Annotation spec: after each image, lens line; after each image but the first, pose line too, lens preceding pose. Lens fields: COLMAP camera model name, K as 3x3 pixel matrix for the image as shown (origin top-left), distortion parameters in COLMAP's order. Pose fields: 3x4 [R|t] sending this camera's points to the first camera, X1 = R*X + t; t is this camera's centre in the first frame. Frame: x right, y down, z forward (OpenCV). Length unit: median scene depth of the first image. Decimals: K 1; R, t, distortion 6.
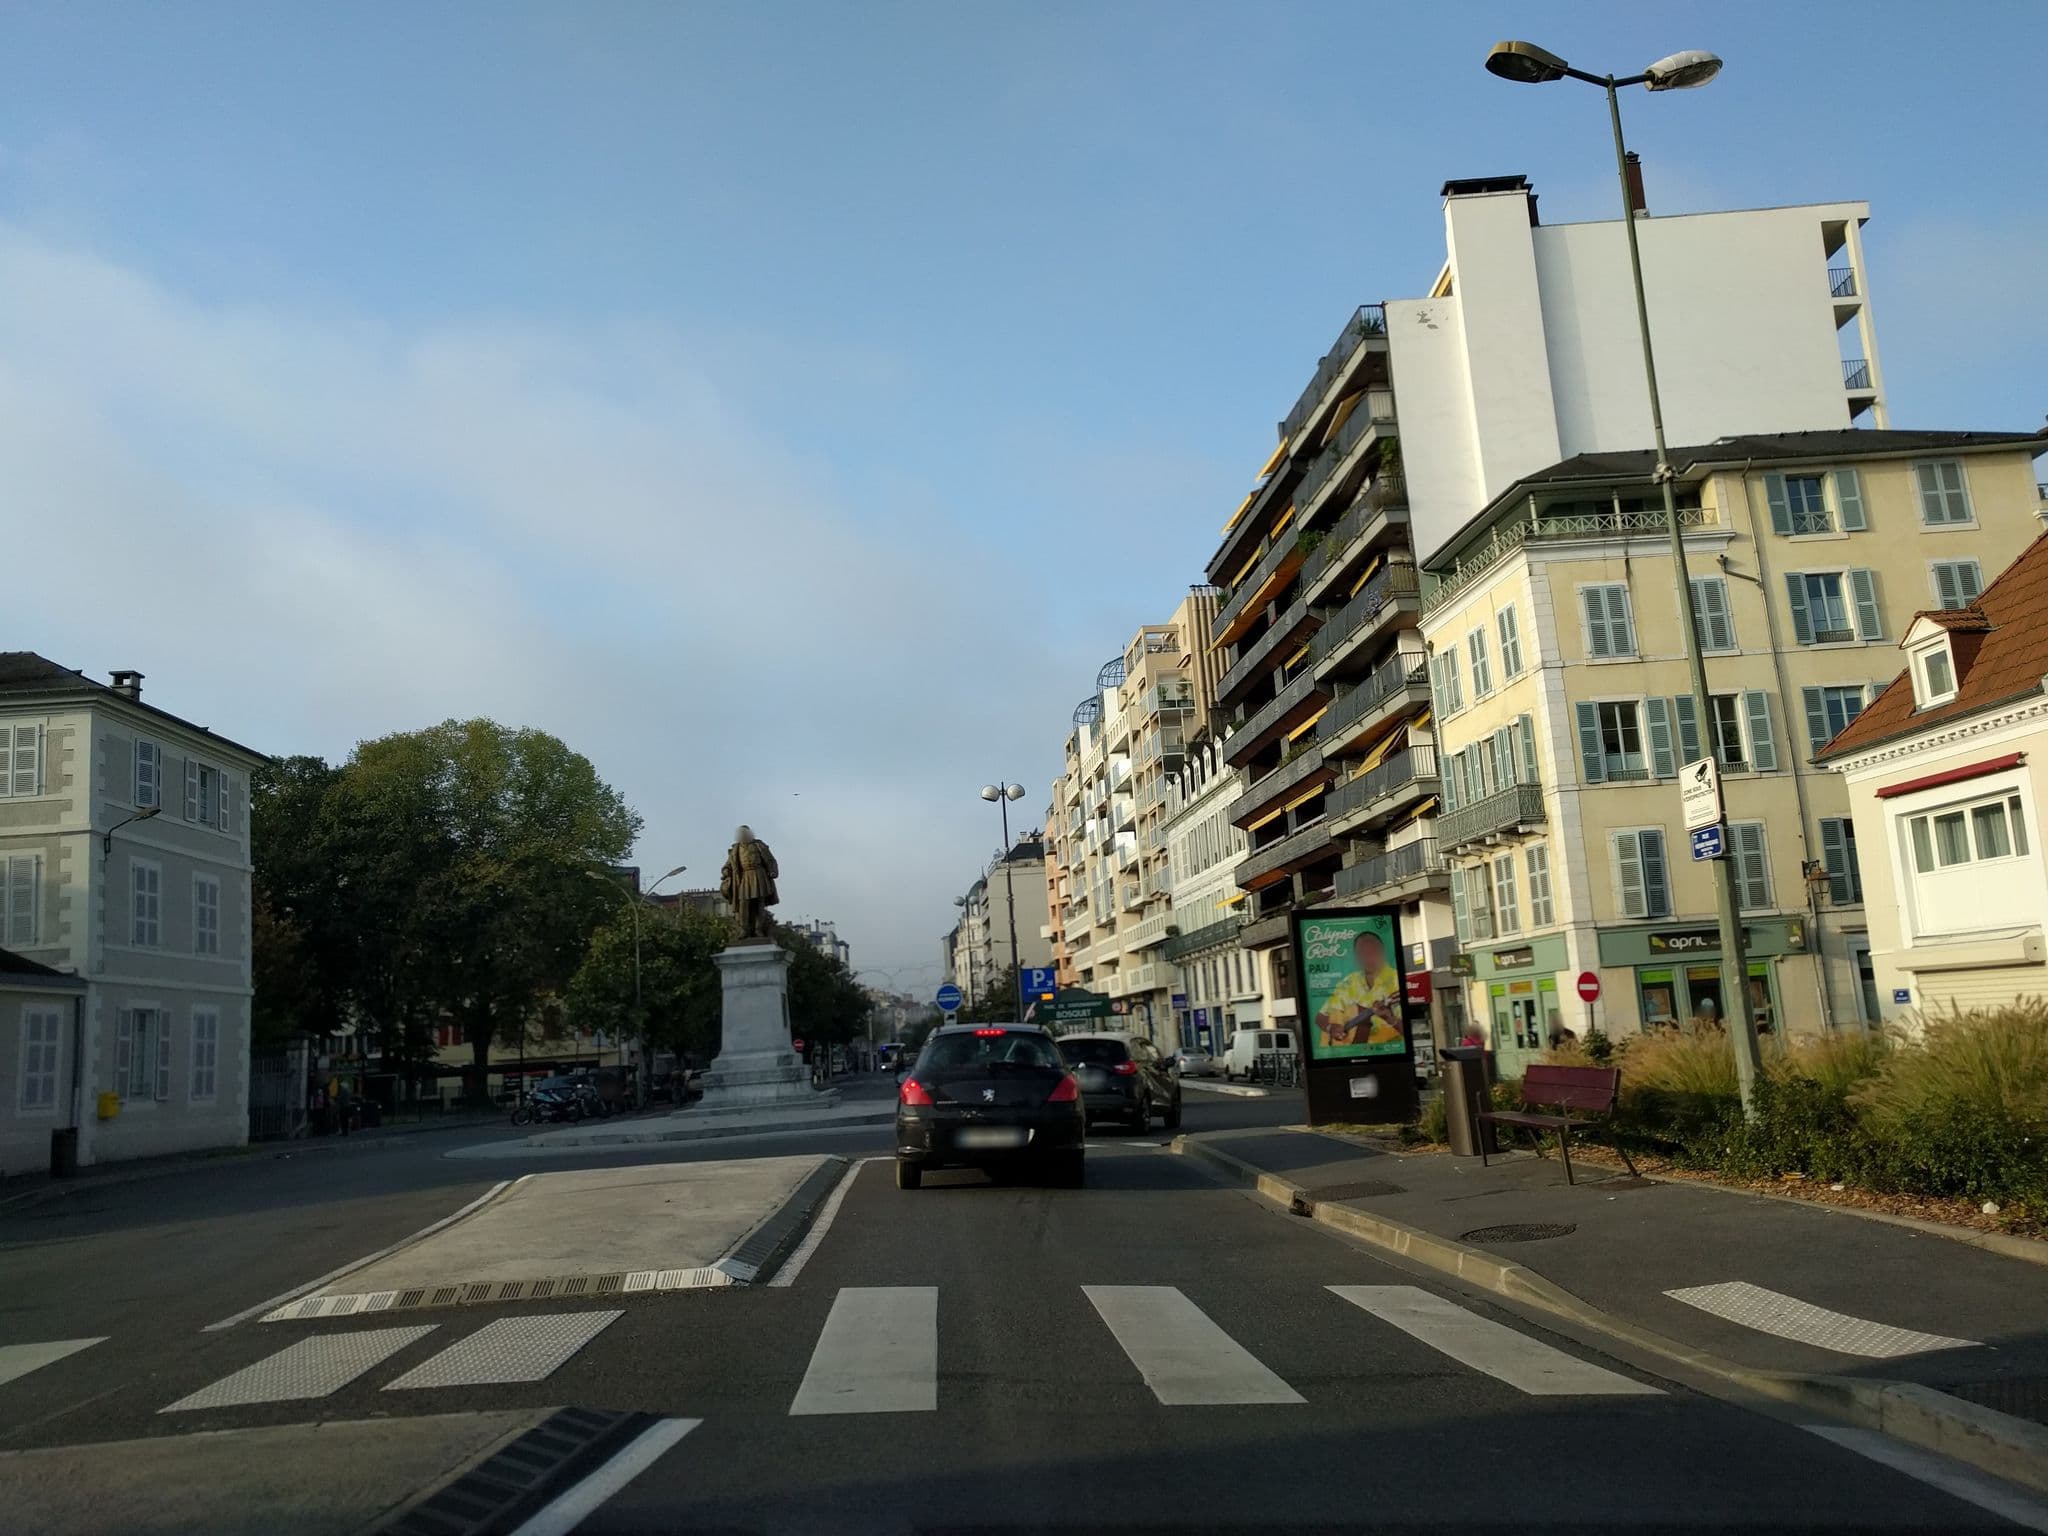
lens RADIAL K [[1629.7, 0, 963.3], [0, 1629.7, 765.2], [0, 0, 1]] dist [-0.013412, -0.017301]
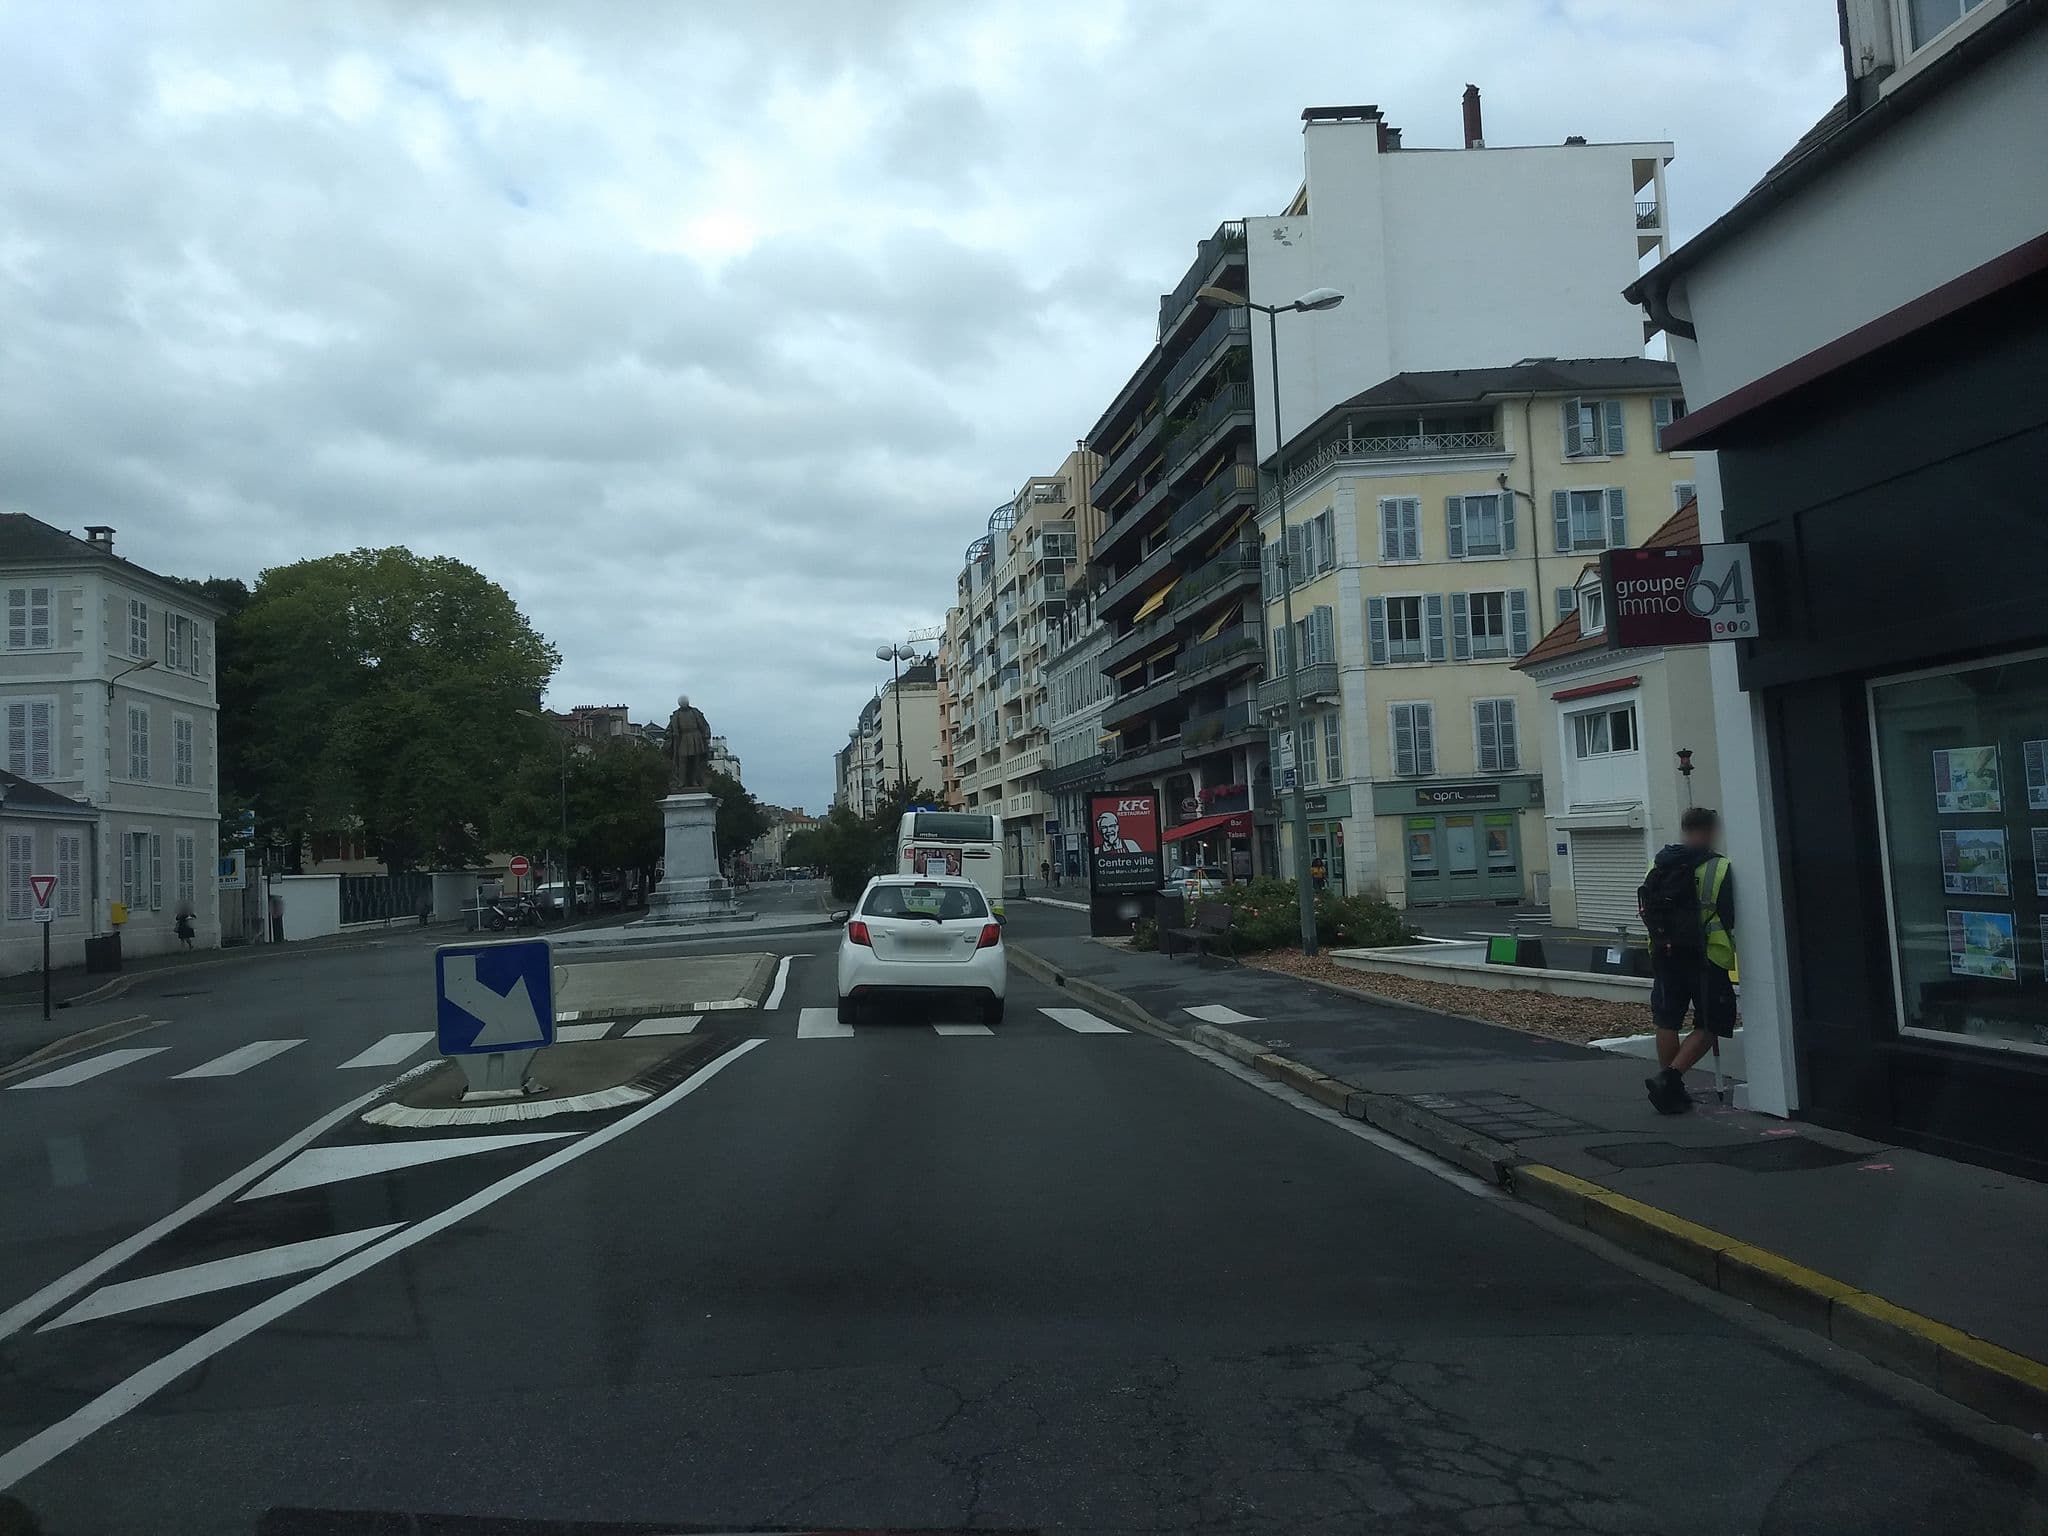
lens RADIAL K [[1694.4, 0, 1027.2], [0, 1694.4, 711.5], [0, 0, 1]] dist [0.108557, -0.291202]
pose [[0.994705, 0.021963, 0.100397, -0.001969], [-0.030269, 0.996175, 0.081970, -0.043633], [-0.098213, -0.084575, 0.991565, -0.208087]]
